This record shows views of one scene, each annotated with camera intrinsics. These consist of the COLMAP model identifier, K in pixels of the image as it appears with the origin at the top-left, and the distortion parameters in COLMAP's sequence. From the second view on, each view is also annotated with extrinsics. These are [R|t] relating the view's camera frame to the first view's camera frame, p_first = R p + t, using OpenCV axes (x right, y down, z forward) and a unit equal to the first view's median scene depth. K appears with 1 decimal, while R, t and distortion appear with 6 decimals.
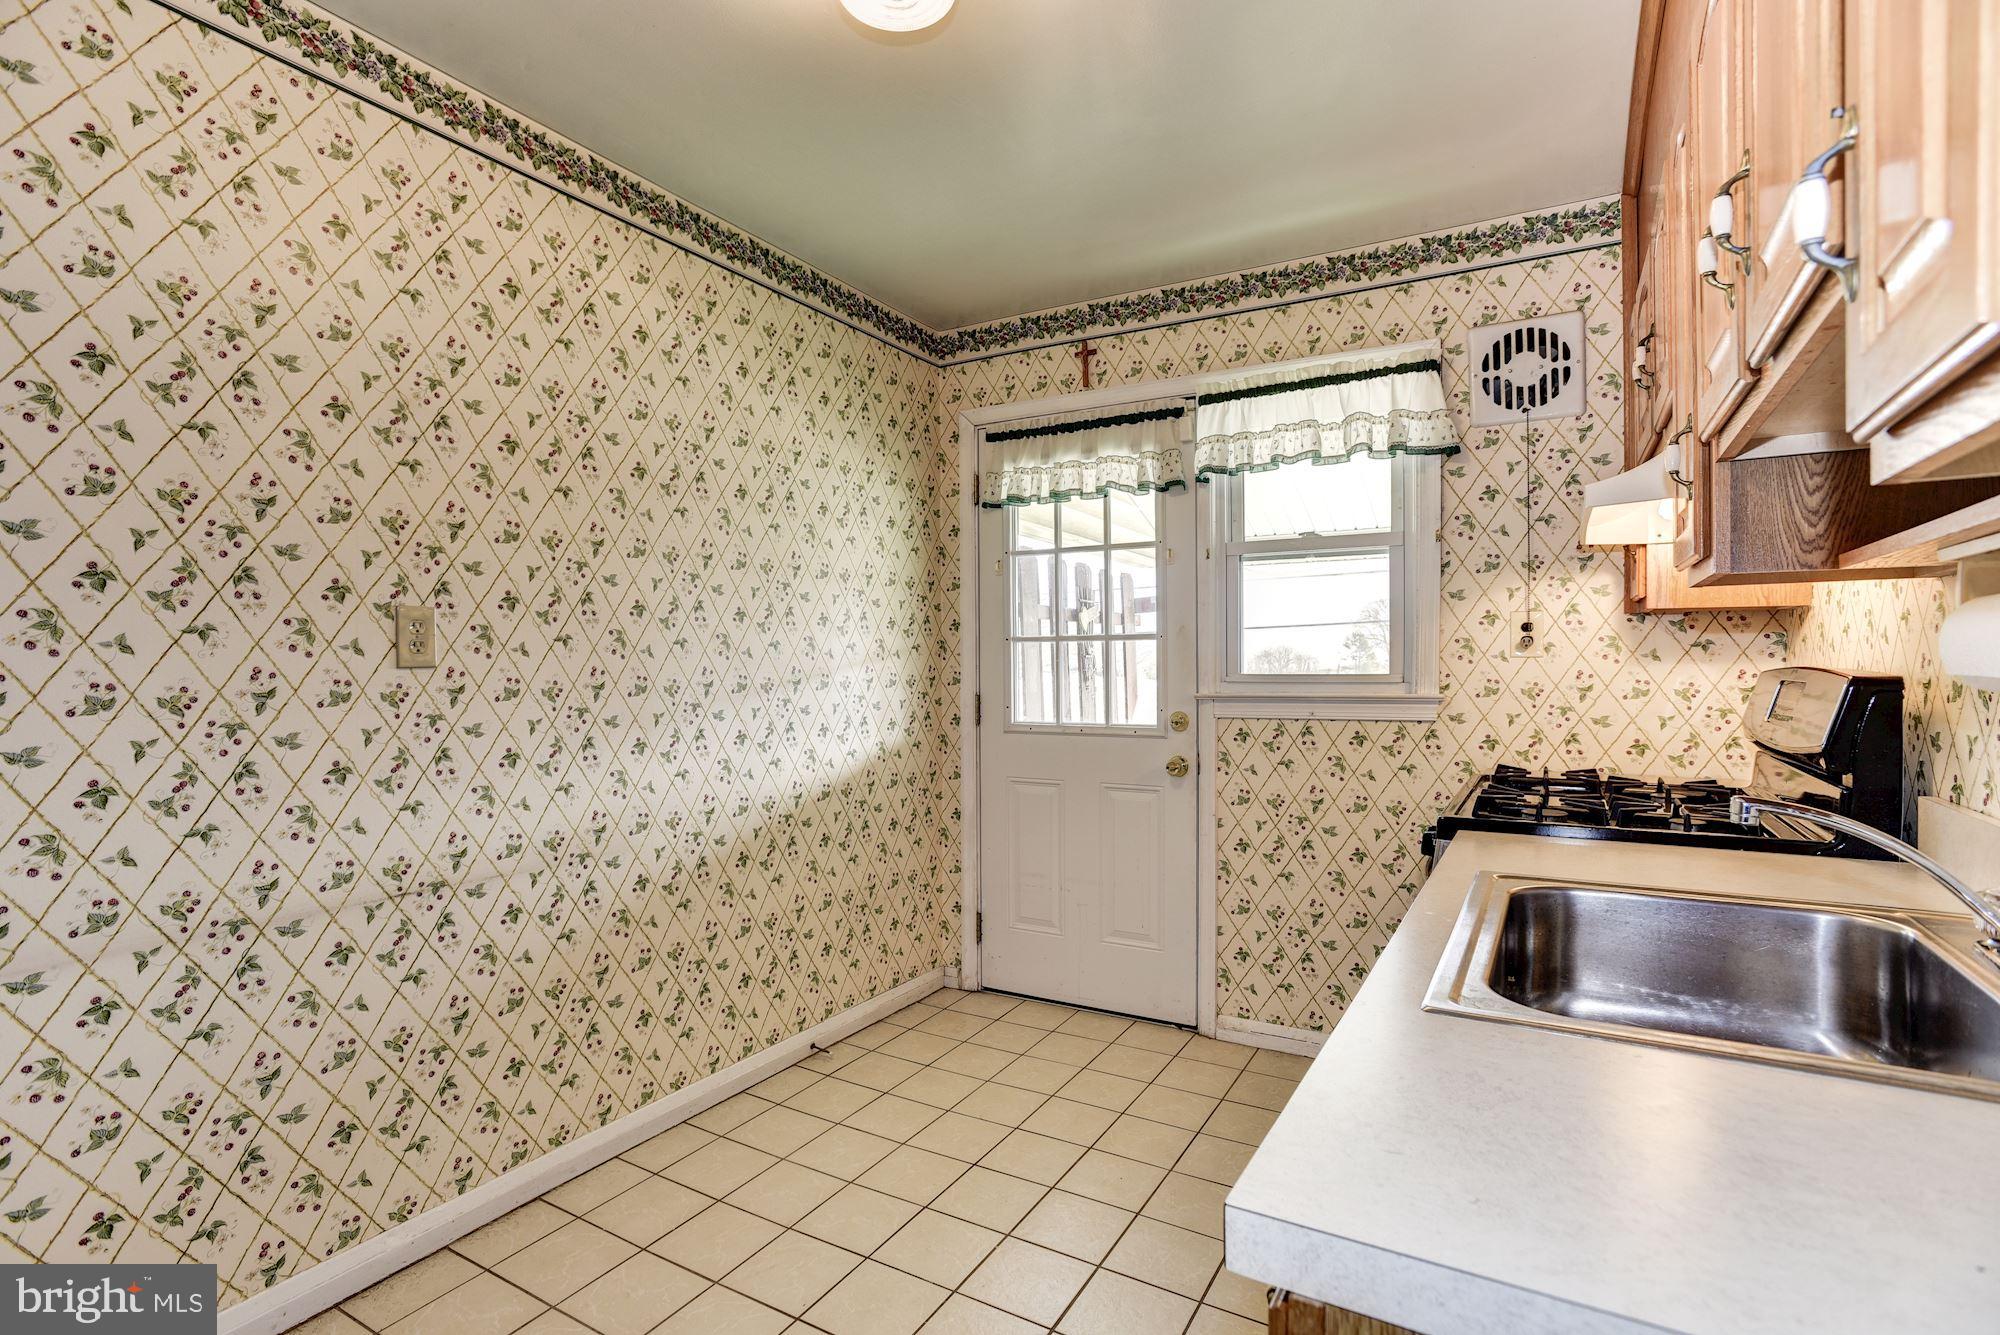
lens RADIAL K [[956.0, 0, 999.1], [0, 956.0, 695.0], [0, 0, 1]] dist [0.016765, 0.002569]
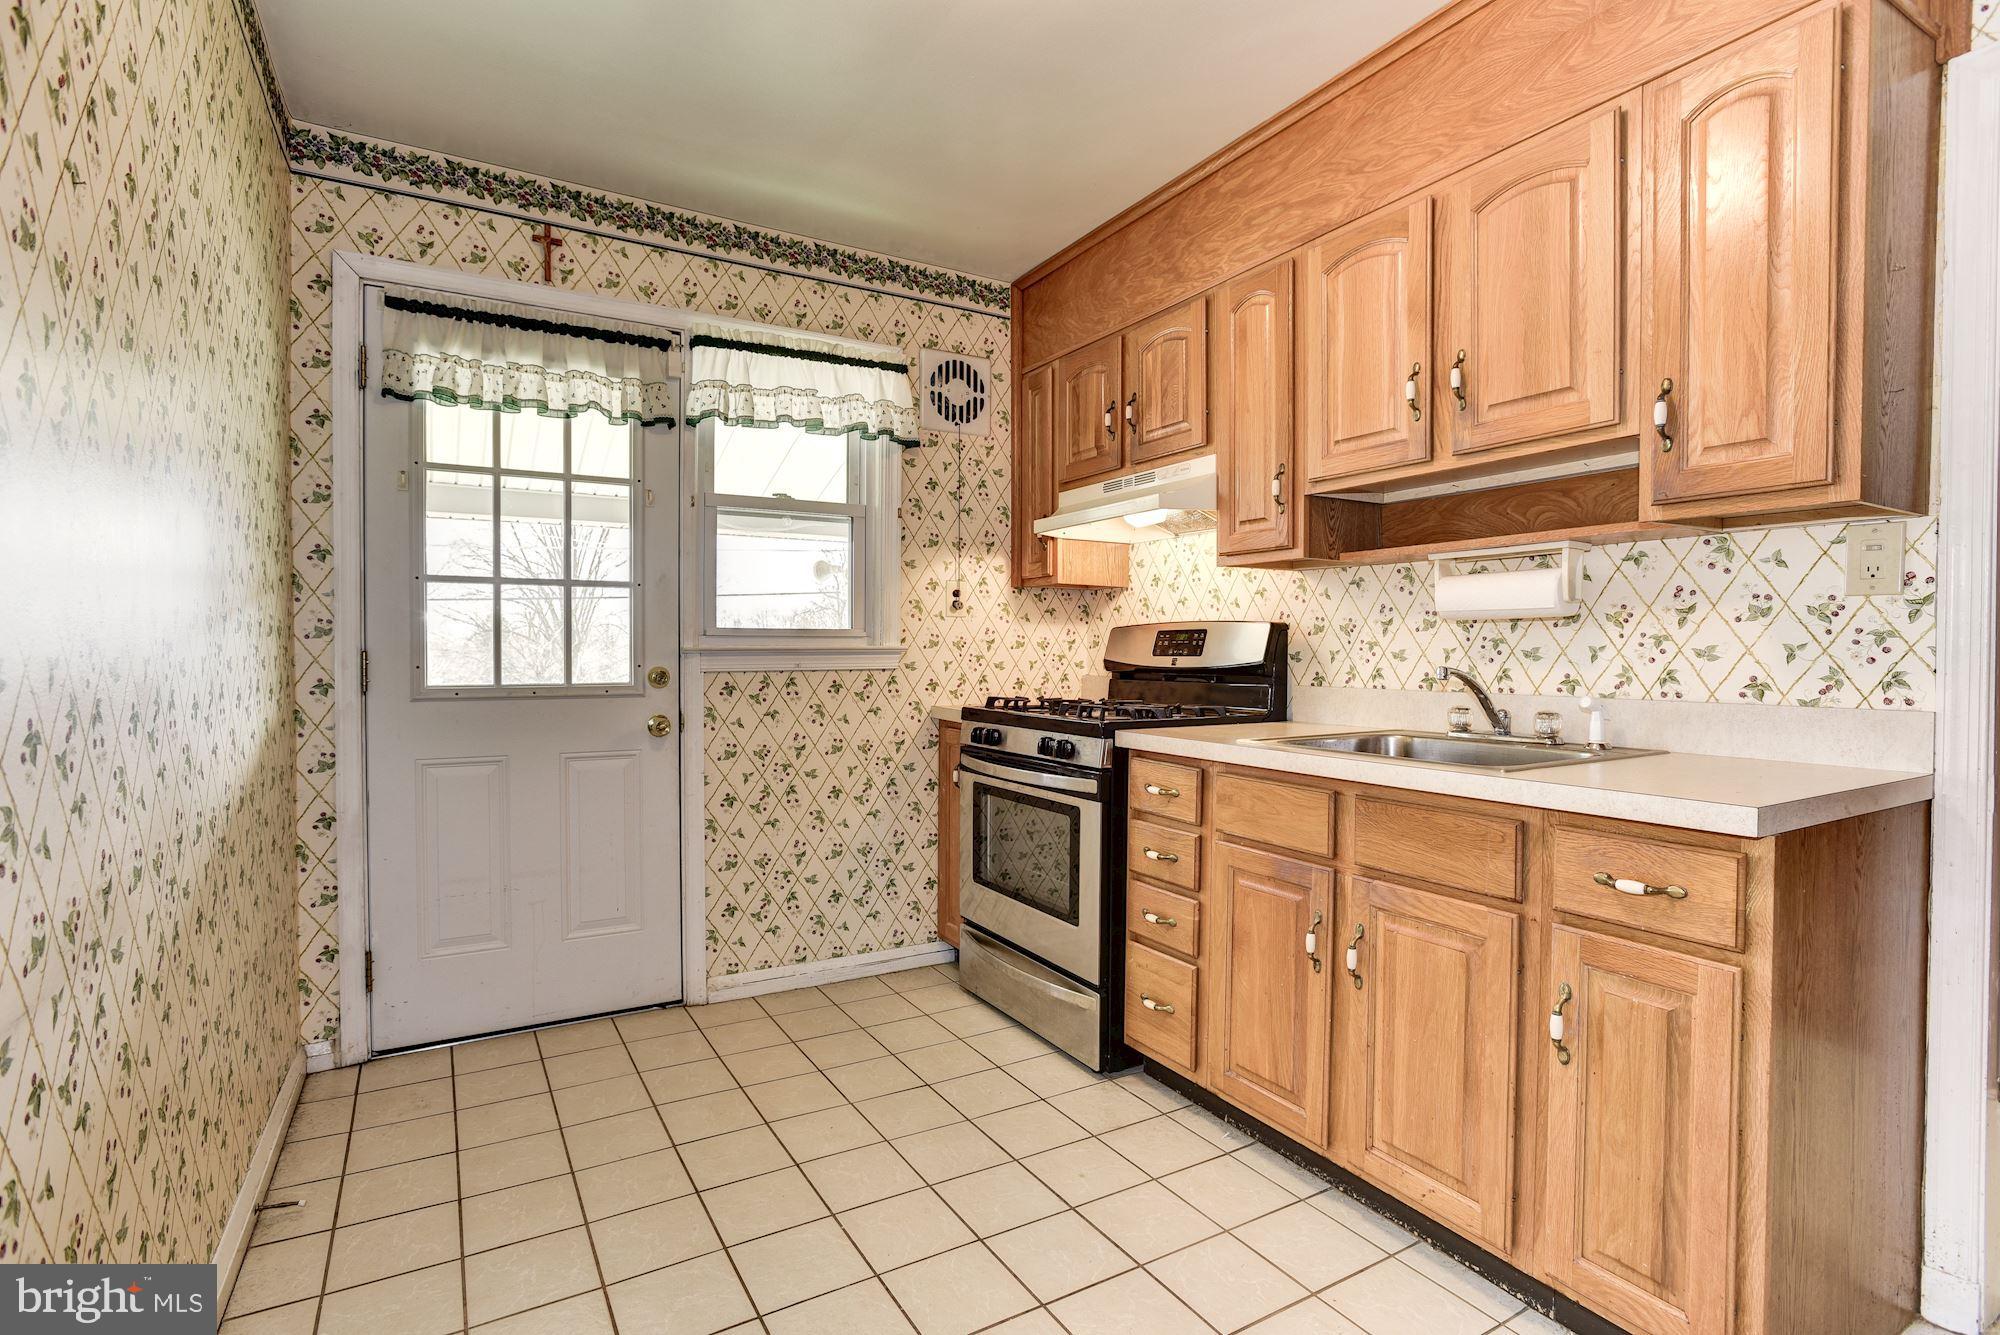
lens RADIAL K [[956.0, 0, 1003.6], [0, 956.0, 660.2], [0, 0, 1]] dist [0.016765, 0.002569]
pose [[0.539692, -0.013026, 0.841762, -0.432206], [0.011837, 0.999899, 0.007884, 0.007840], [-0.841779, 0.005709, 0.539791, 0.227622]]
